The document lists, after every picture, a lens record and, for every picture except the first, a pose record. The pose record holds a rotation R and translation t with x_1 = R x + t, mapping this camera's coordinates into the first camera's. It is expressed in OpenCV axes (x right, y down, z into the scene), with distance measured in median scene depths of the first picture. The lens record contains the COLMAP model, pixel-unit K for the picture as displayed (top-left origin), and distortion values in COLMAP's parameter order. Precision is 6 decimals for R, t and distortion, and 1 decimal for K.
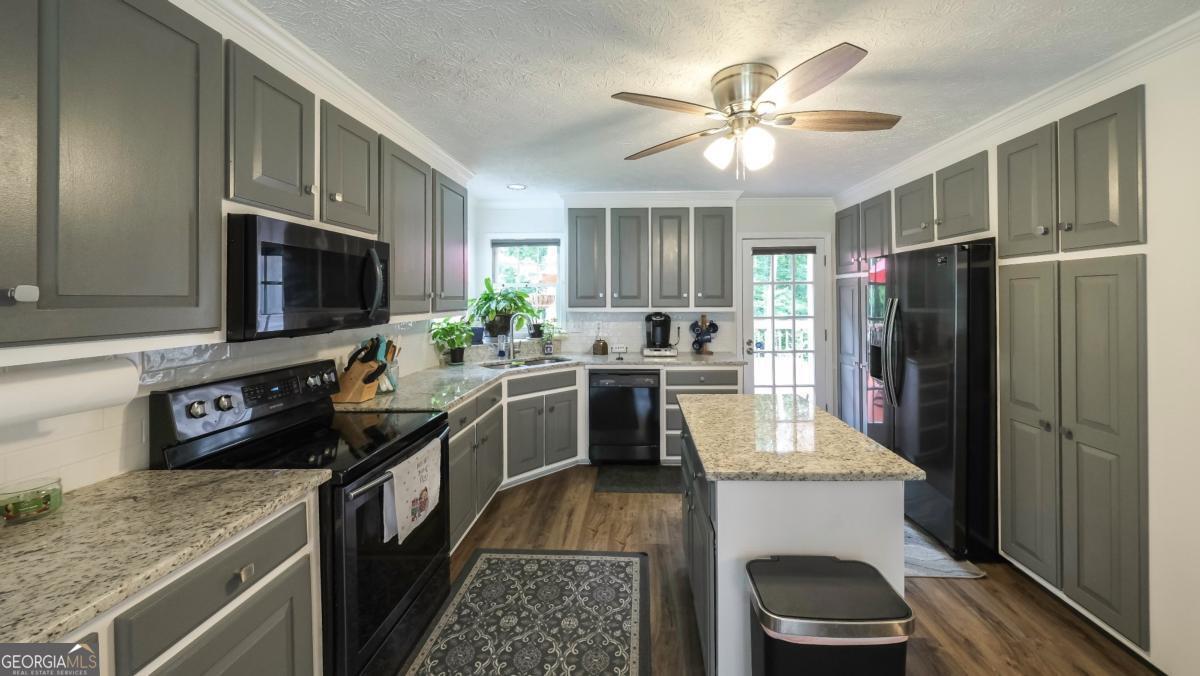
lens RADIAL K [[448.7, 0, 630.0], [0, 448.7, 296.6], [0, 0, 1]] dist [-0.000453, -0.000172]
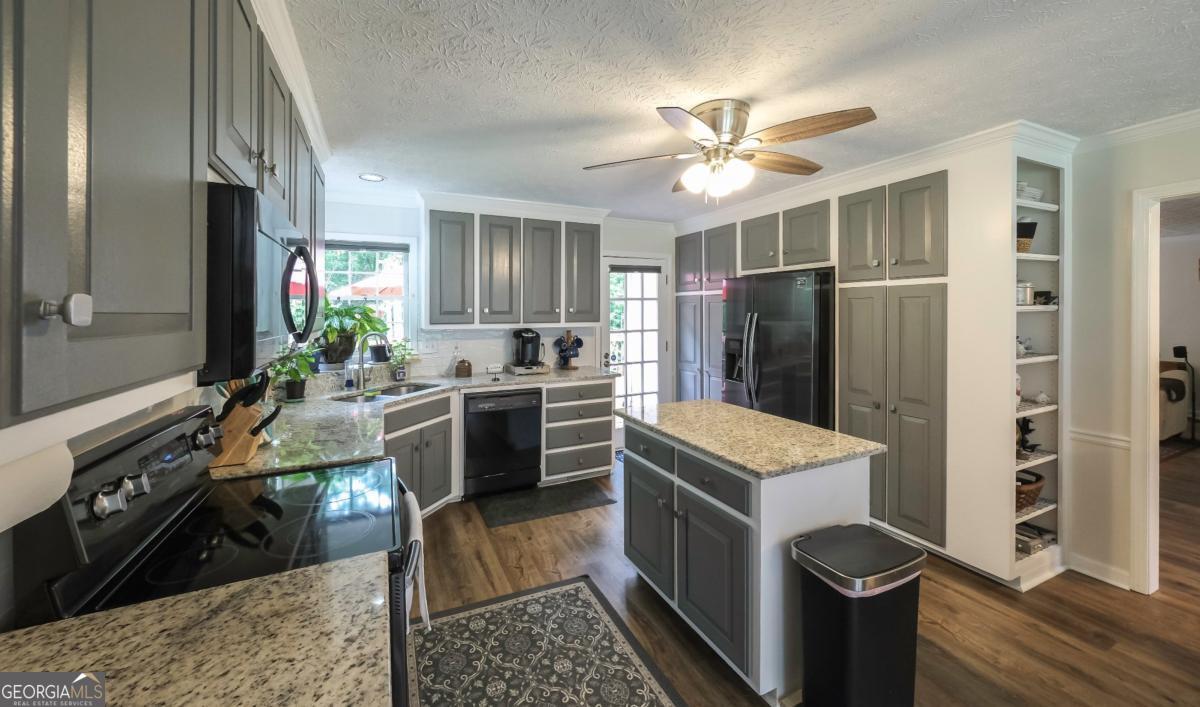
lens RADIAL K [[457.6, 0, 599.4], [0, 457.6, 314.5], [0, 0, 1]] dist [-0.005040, -0.000092]
pose [[0.894652, -0.004435, 0.446742, -0.302835], [0.001483, 0.999975, 0.006958, -0.001346], [-0.446761, -0.005563, 0.894636, 0.081482]]
